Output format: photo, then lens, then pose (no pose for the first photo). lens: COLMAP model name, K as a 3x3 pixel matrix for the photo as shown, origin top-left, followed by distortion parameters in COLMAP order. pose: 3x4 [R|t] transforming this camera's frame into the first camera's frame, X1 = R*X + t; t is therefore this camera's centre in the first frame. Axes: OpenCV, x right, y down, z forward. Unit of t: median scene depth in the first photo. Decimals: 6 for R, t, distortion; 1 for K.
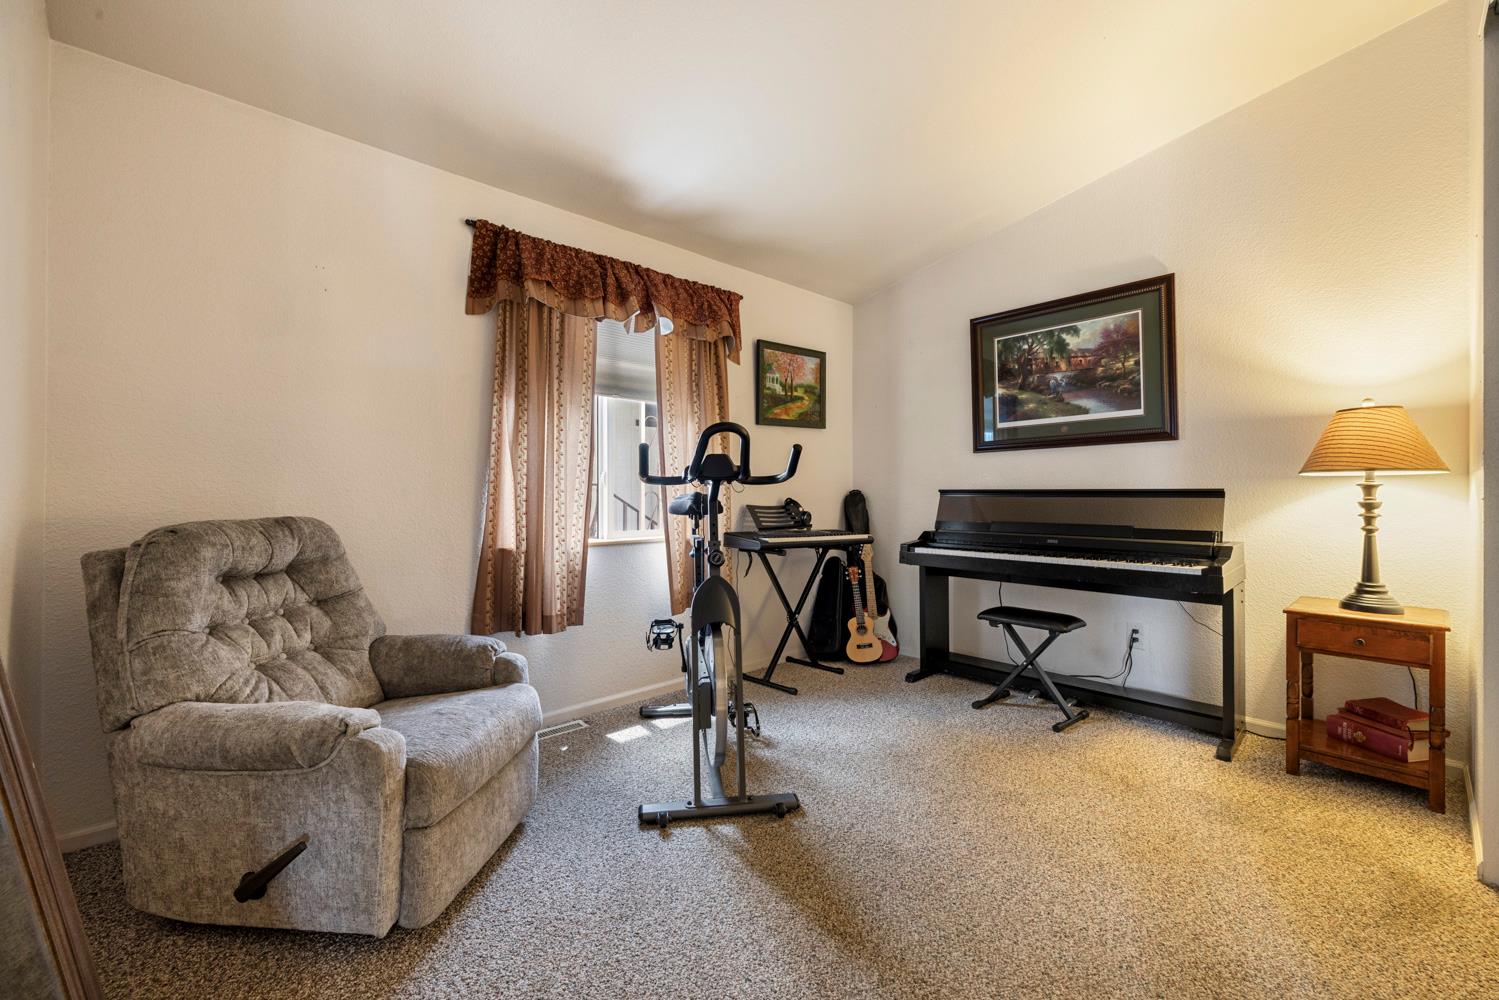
lens RADIAL K [[624.3, 0, 746.7], [0, 624.3, 495.5], [0, 0, 1]] dist [0.001747, 0.000355]
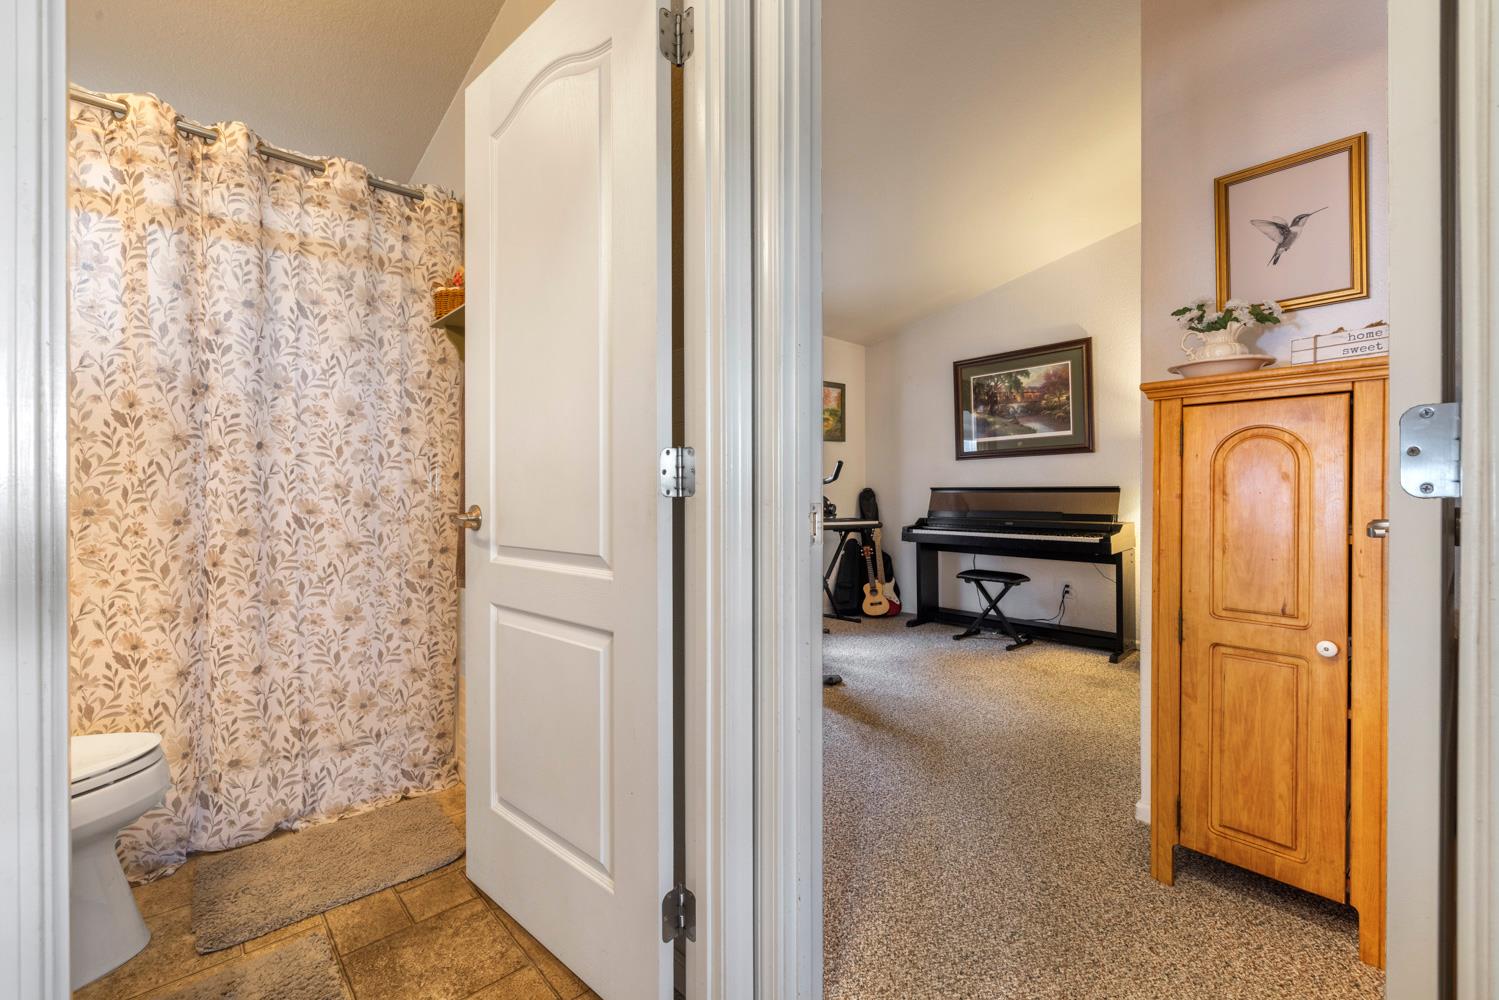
lens RADIAL K [[624.3, 0, 746.7], [0, 624.3, 495.5], [0, 0, 1]] dist [0.001747, 0.000355]
pose [[0.999991, -0.003892, -0.001435, -0.095055], [0.003895, 0.999989, 0.002521, 0.003119], [0.001425, -0.002527, 0.999996, -0.378364]]
